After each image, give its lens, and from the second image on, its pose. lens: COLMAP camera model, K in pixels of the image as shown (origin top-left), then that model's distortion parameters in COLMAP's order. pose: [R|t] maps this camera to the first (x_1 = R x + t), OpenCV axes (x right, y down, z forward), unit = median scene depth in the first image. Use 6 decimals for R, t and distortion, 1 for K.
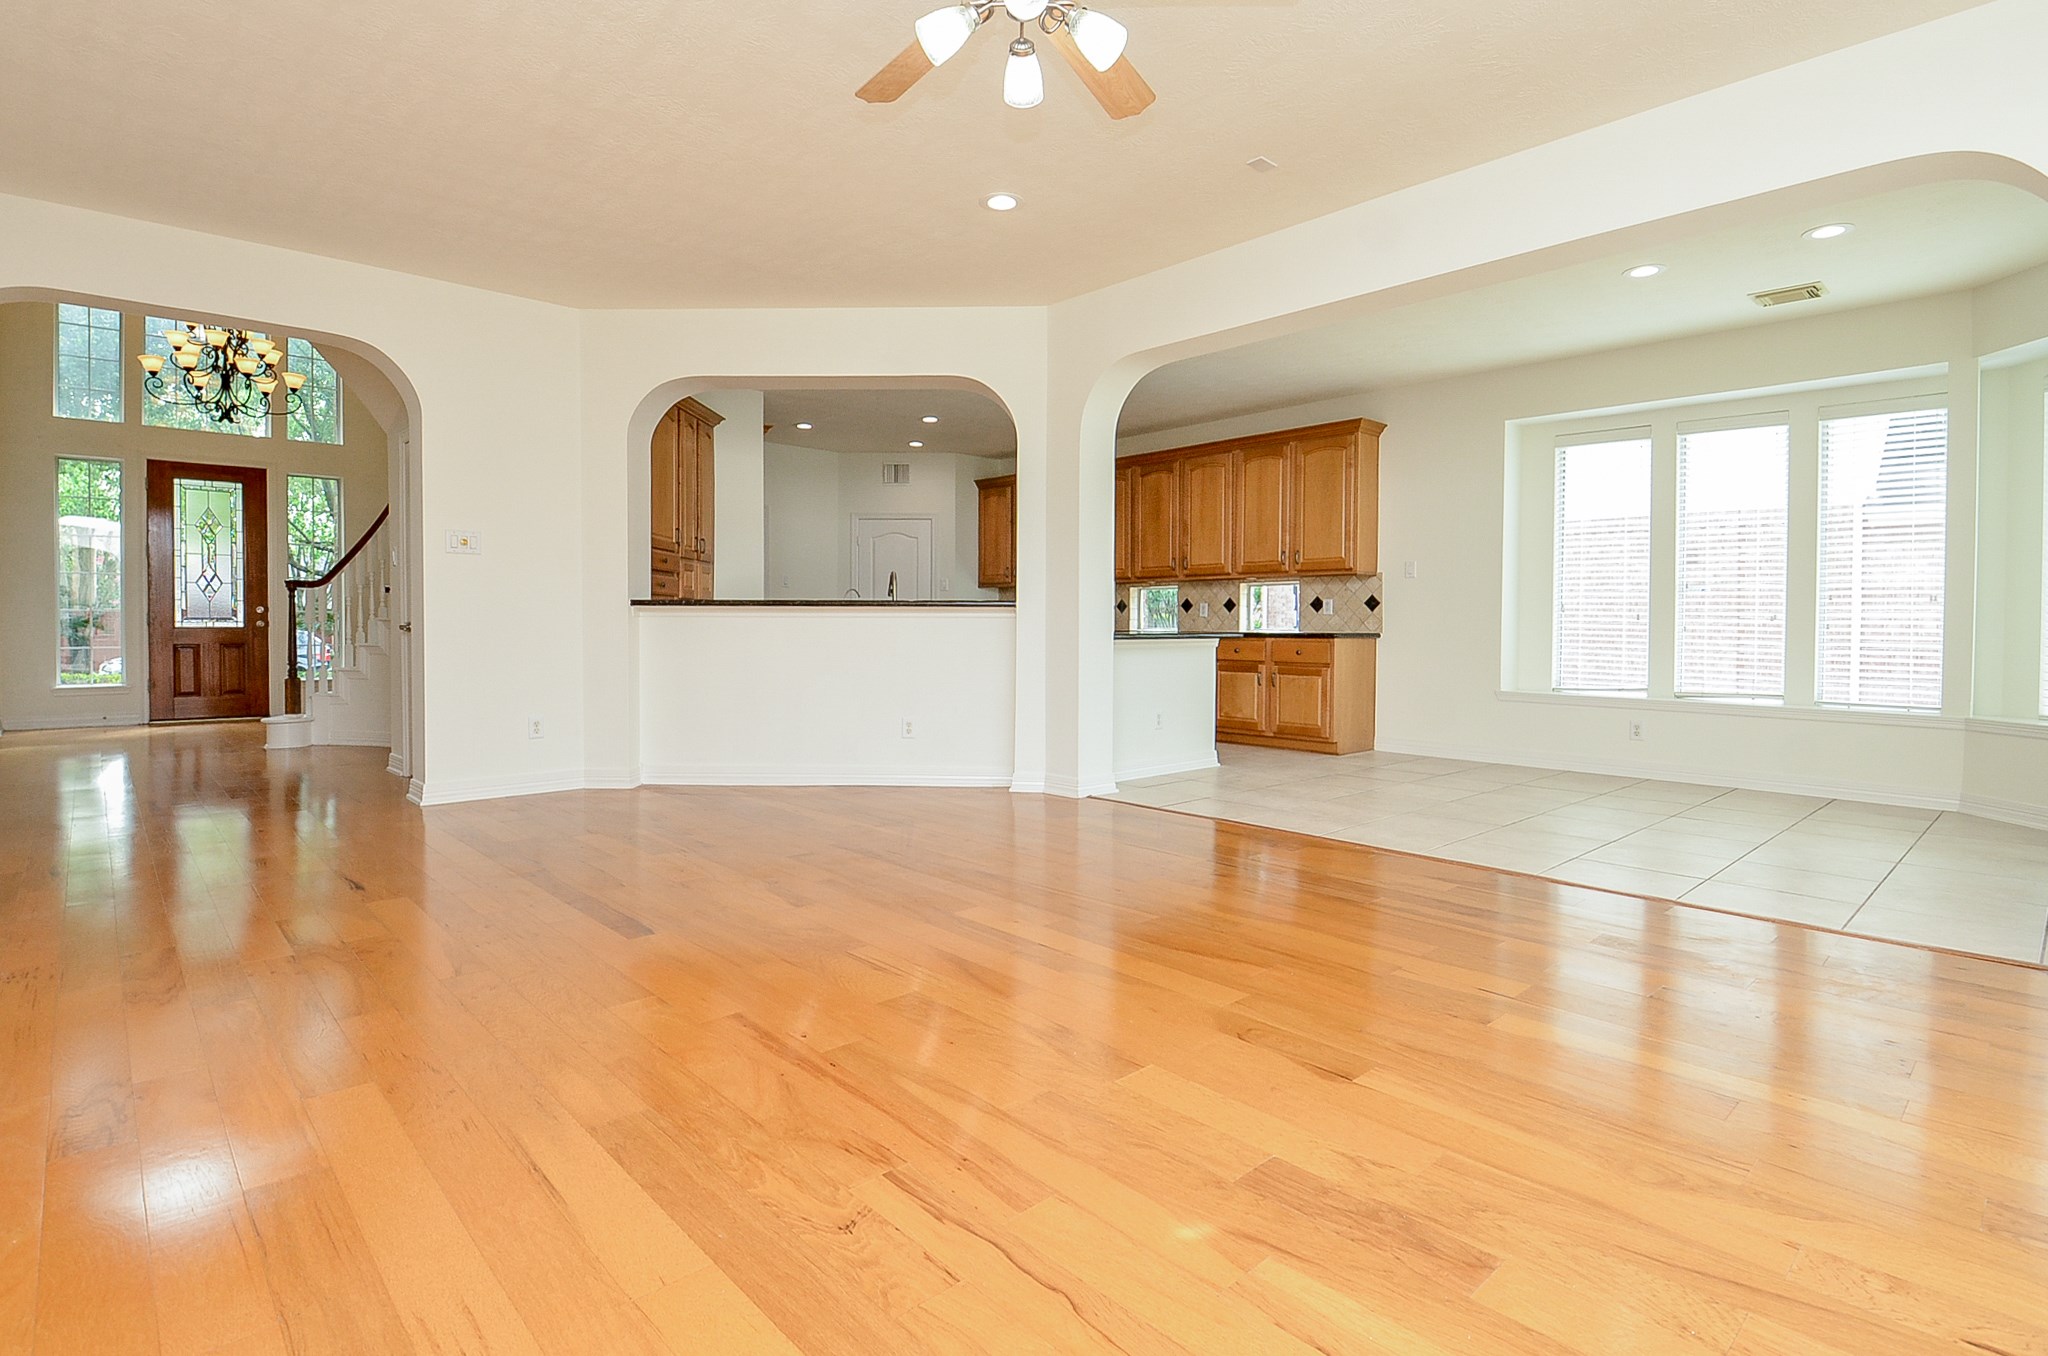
lens RADIAL K [[980.4, 0, 964.4], [0, 980.4, 641.9], [0, 0, 1]] dist [-0.002943, -0.001379]
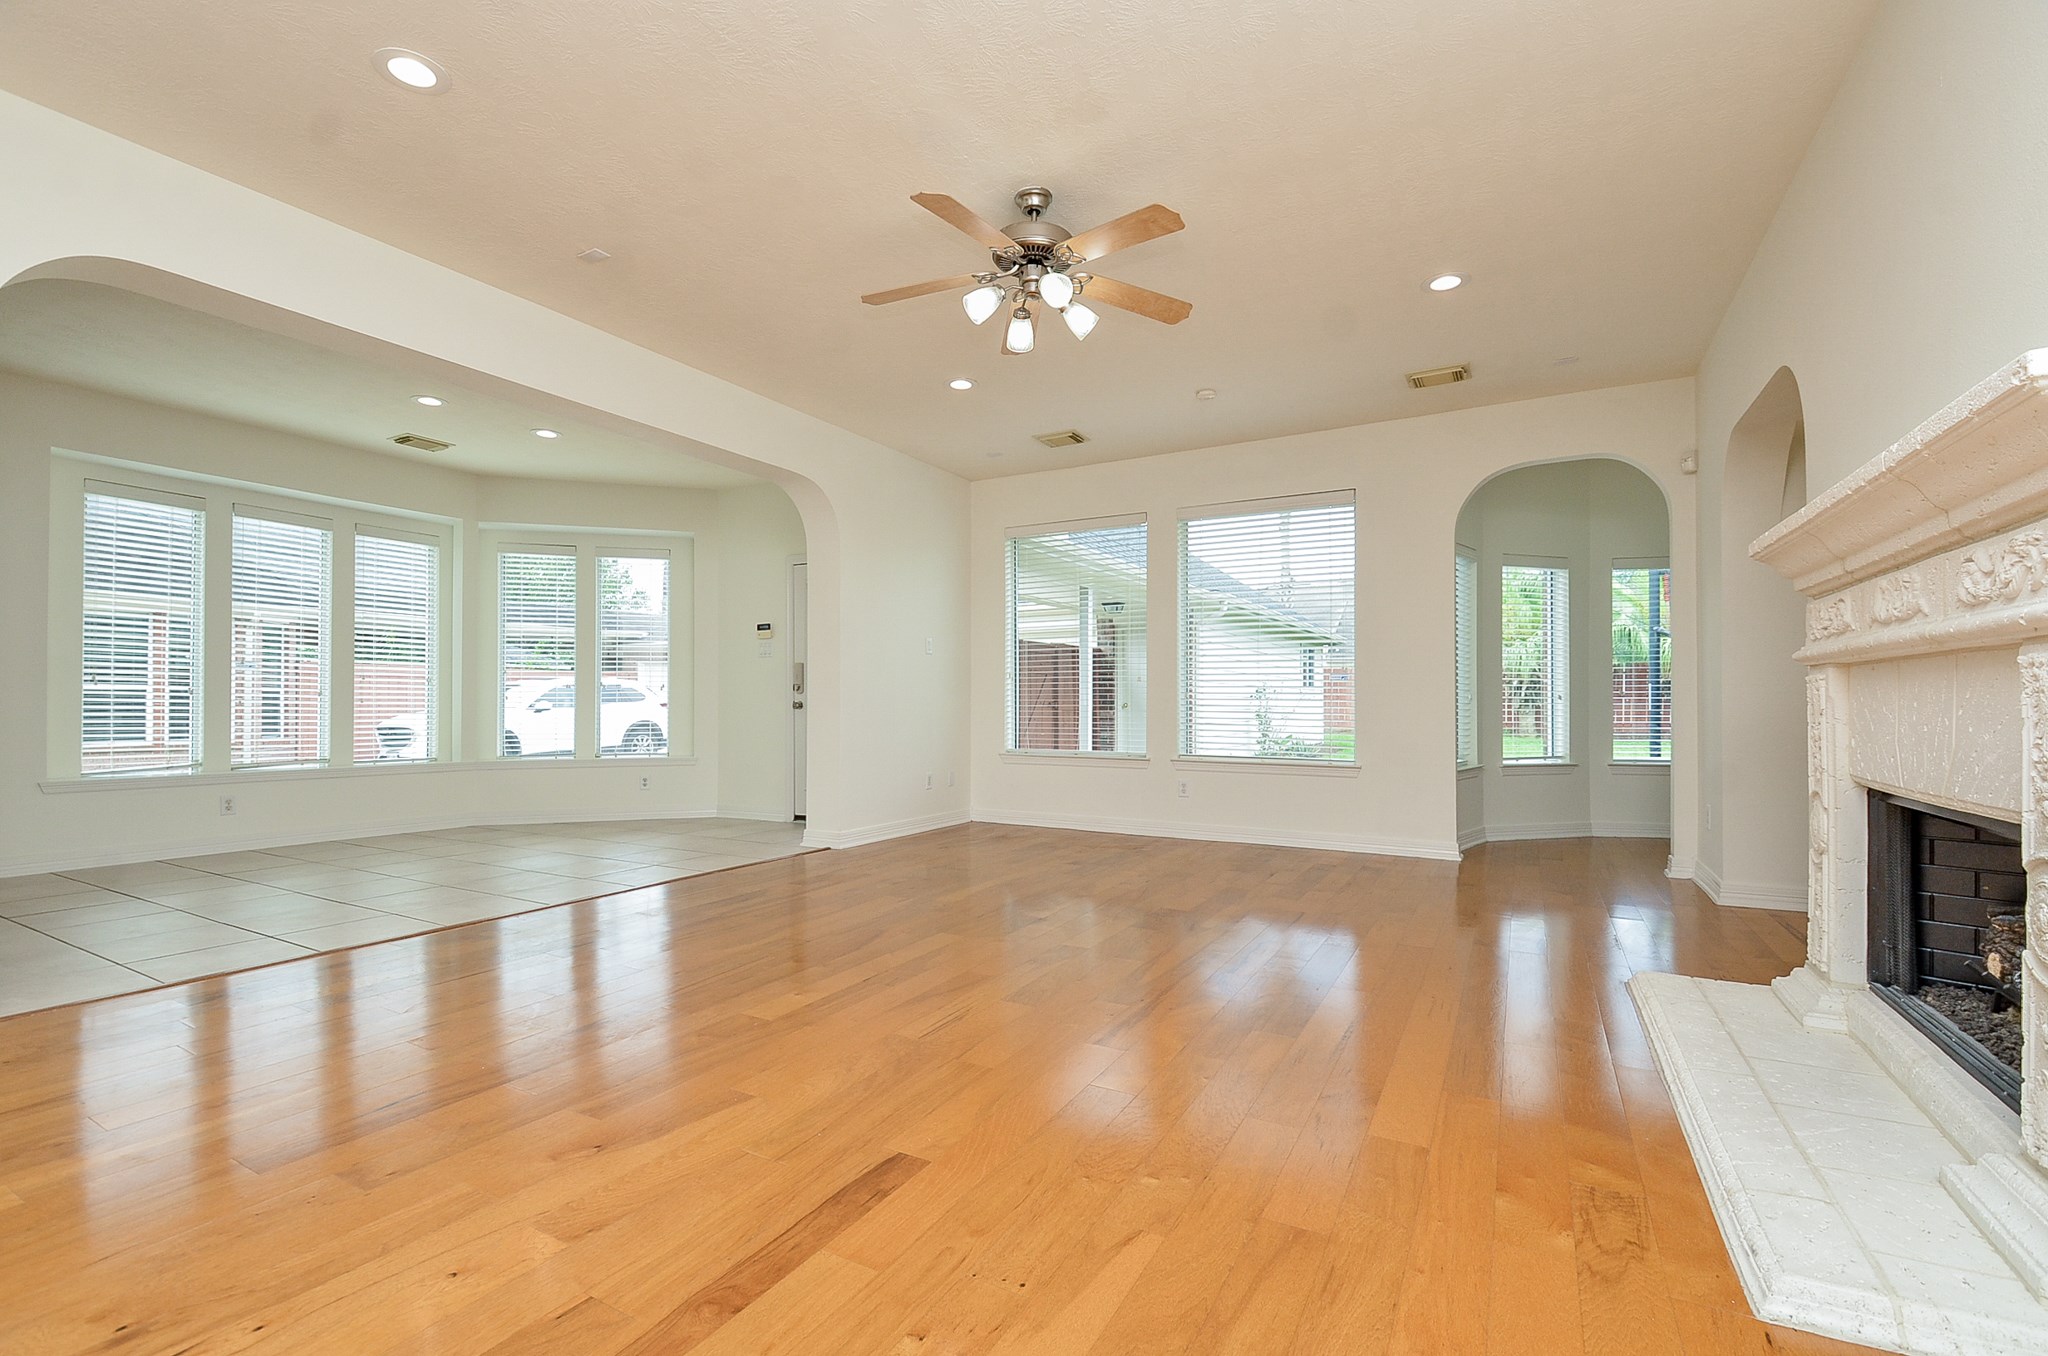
lens RADIAL K [[902.1, 0, 1019.4], [0, 902.1, 689.2], [0, 0, 1]] dist [0.015482, -0.001732]
pose [[-0.323996, 0.006138, 0.946038, -0.903950], [0.016508, 0.999863, -0.000834, -0.027364], [-0.945914, 0.015347, -0.324054, 1.064054]]
